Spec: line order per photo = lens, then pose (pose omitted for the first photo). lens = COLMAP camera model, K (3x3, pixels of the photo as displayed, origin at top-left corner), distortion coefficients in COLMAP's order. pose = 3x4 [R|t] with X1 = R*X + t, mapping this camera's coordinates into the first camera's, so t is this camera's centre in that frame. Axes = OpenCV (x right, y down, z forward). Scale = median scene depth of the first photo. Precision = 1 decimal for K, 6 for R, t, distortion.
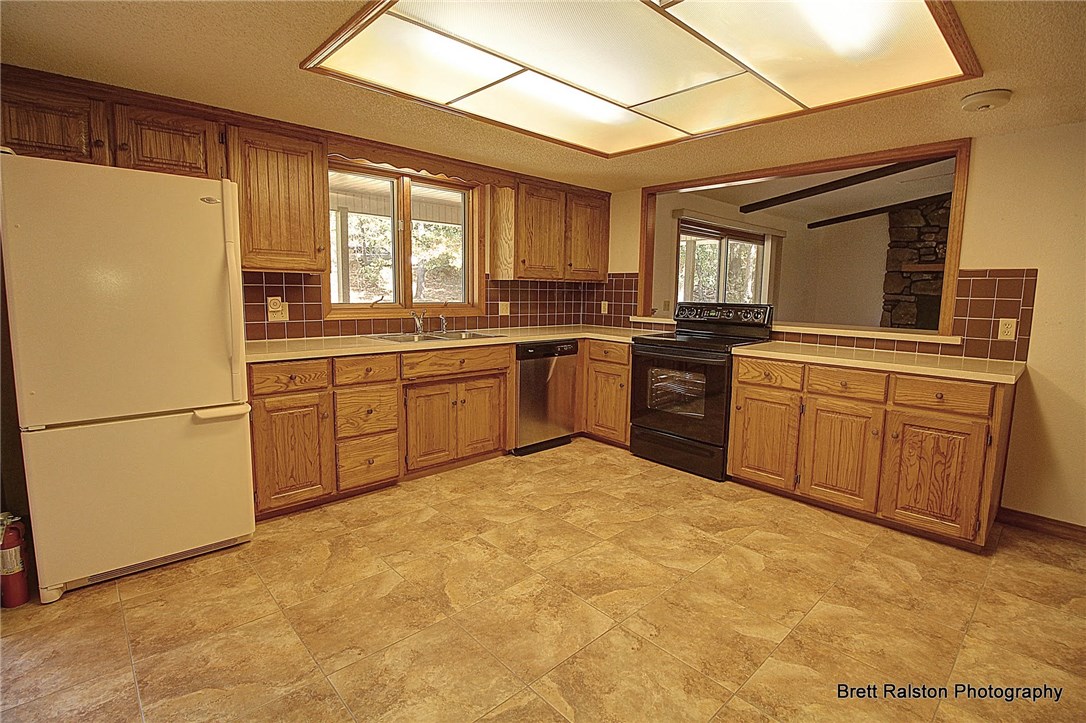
lens RADIAL K [[510.0, 0, 552.3], [0, 510.0, 352.4], [0, 0, 1]] dist [-0.003827, -0.007621]
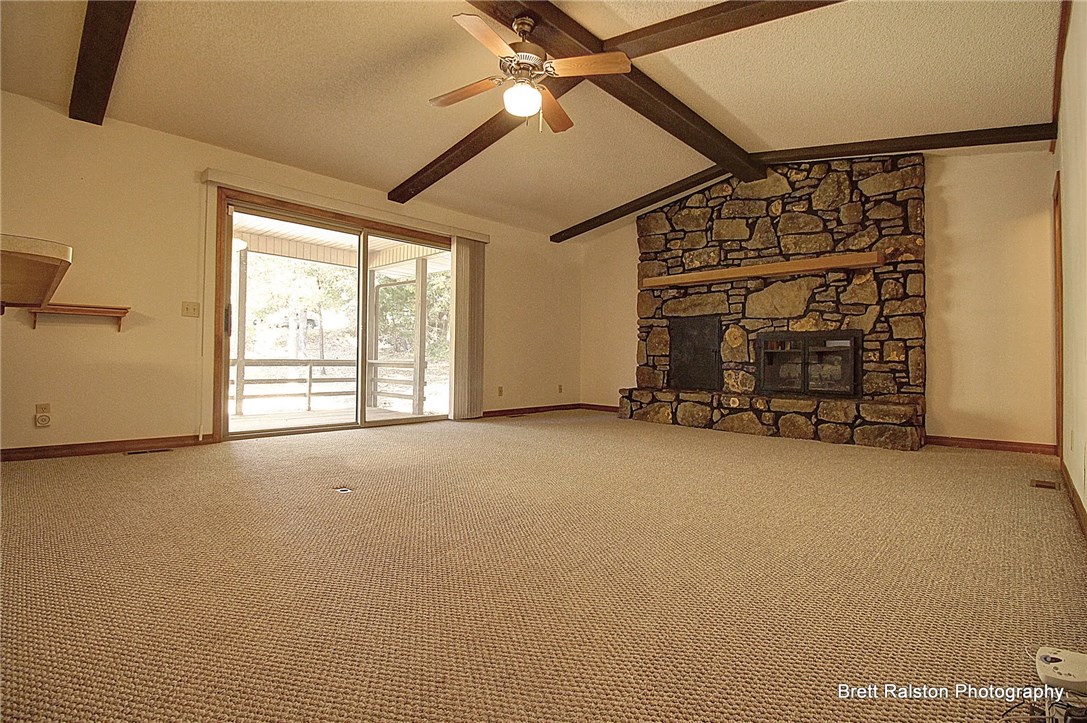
lens RADIAL K [[510.5, 0, 537.7], [0, 510.5, 353.0], [0, 0, 1]] dist [-0.003827, -0.007621]
pose [[0.998845, -0.004750, 0.047815, 1.245105], [0.011187, 0.990746, -0.135266, 0.119028], [-0.046730, 0.135645, 0.989655, 0.616398]]
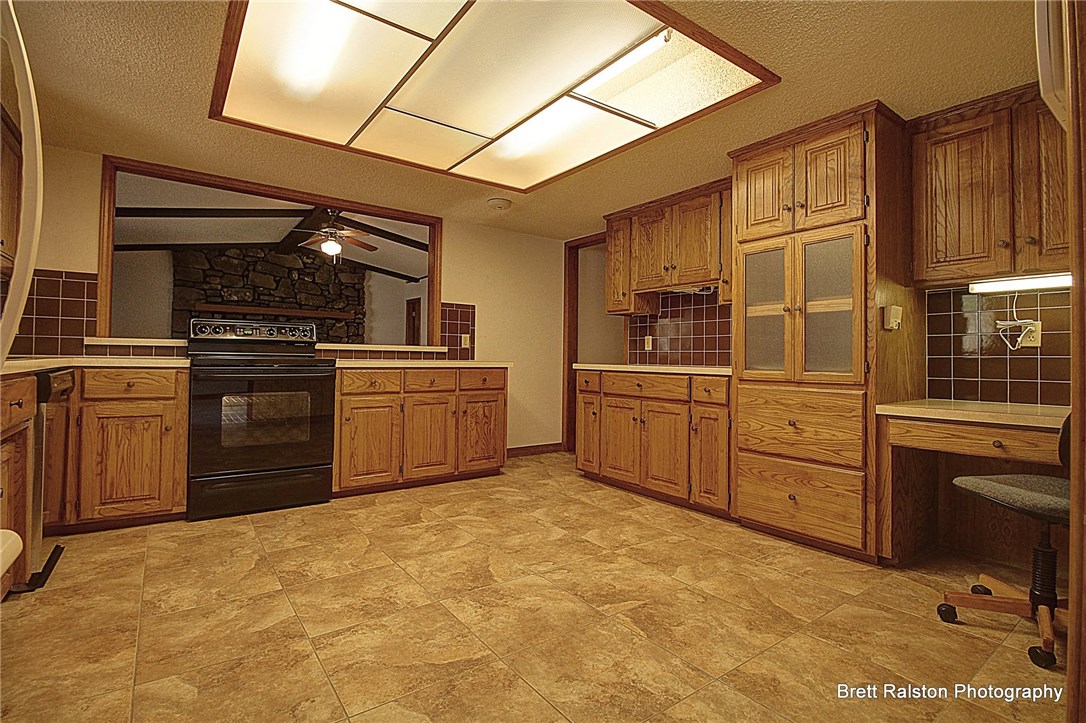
lens RADIAL K [[510.0, 0, 551.2], [0, 510.0, 354.4], [0, 0, 1]] dist [-0.003827, -0.007621]
pose [[0.121297, -0.009152, 0.992574, -0.608786], [0.110333, 0.993885, -0.004319, 0.029849], [-0.986465, 0.110037, 0.121565, 0.469171]]
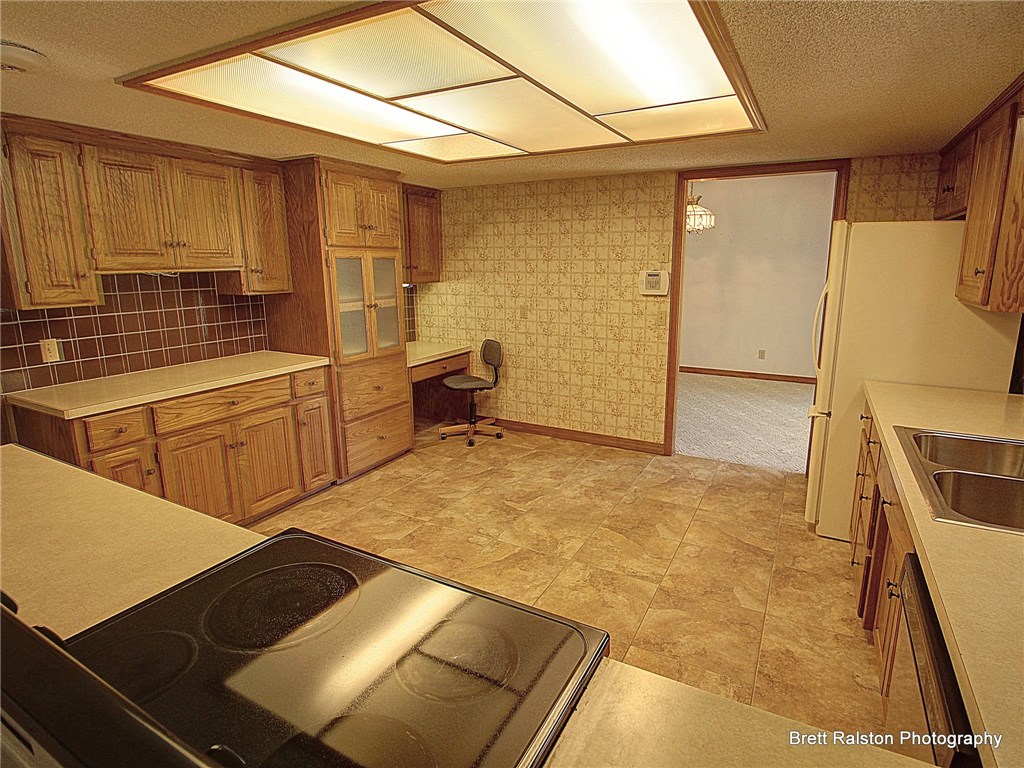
lens RADIAL K [[545.5, 0, 512.9], [0, 545.5, 377.8], [0, 0, 1]] dist [0.014222, 0.000510]
pose [[-0.955513, 0.048686, -0.290902, 0.311405], [-0.049177, 0.946179, 0.319885, -0.249903], [0.290819, 0.319960, -0.901693, 1.385933]]
